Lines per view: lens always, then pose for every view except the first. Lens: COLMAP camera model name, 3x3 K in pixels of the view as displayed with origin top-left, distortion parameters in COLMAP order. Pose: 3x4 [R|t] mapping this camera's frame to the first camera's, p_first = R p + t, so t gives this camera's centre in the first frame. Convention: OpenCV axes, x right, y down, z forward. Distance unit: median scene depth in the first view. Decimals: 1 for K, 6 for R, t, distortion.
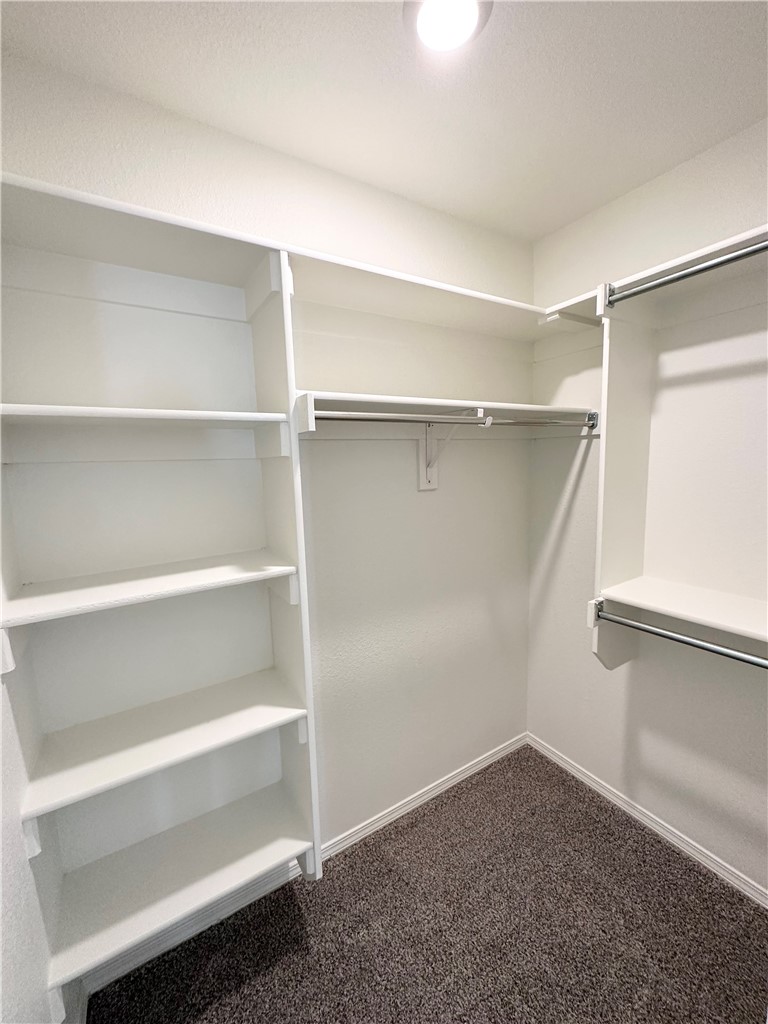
lens RADIAL K [[409.6, 0, 384.0], [0, 409.6, 512.0], [0, 0, 1]] dist [-0.003567, 0.000571]
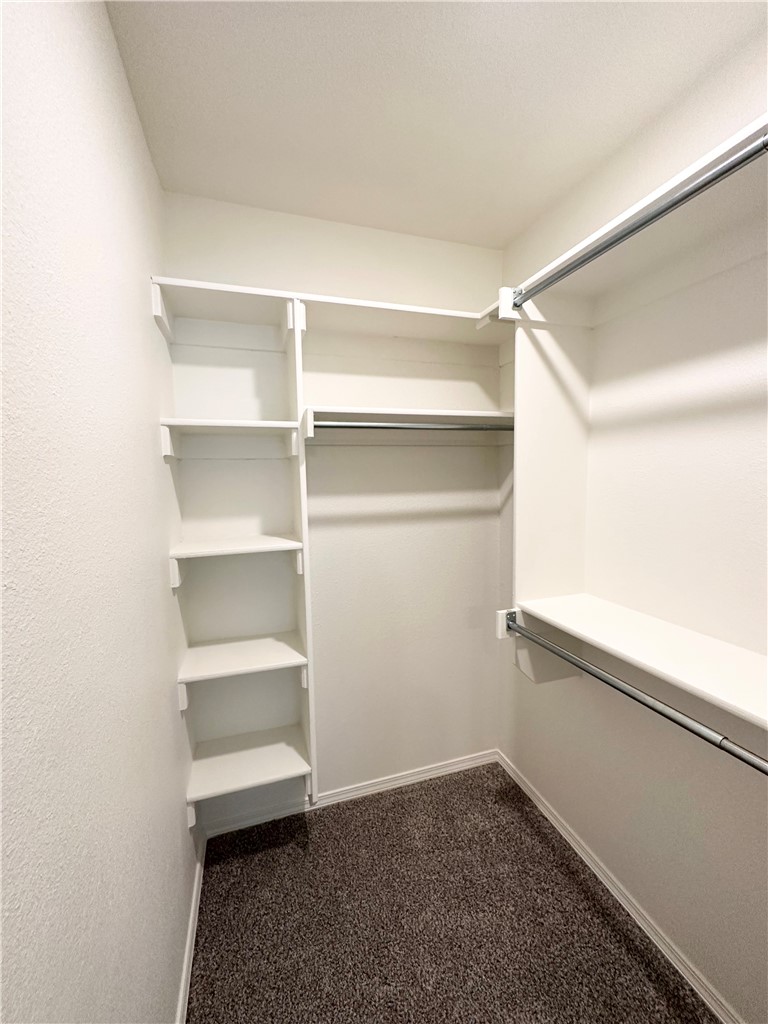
lens RADIAL K [[409.6, 0, 384.0], [0, 409.6, 512.0], [0, 0, 1]] dist [-0.003567, 0.000571]
pose [[0.871354, 0.076808, -0.484606, 0.646889], [-0.078409, 0.996776, 0.017000, -0.006130], [0.484350, 0.023184, 0.874567, 0.012128]]
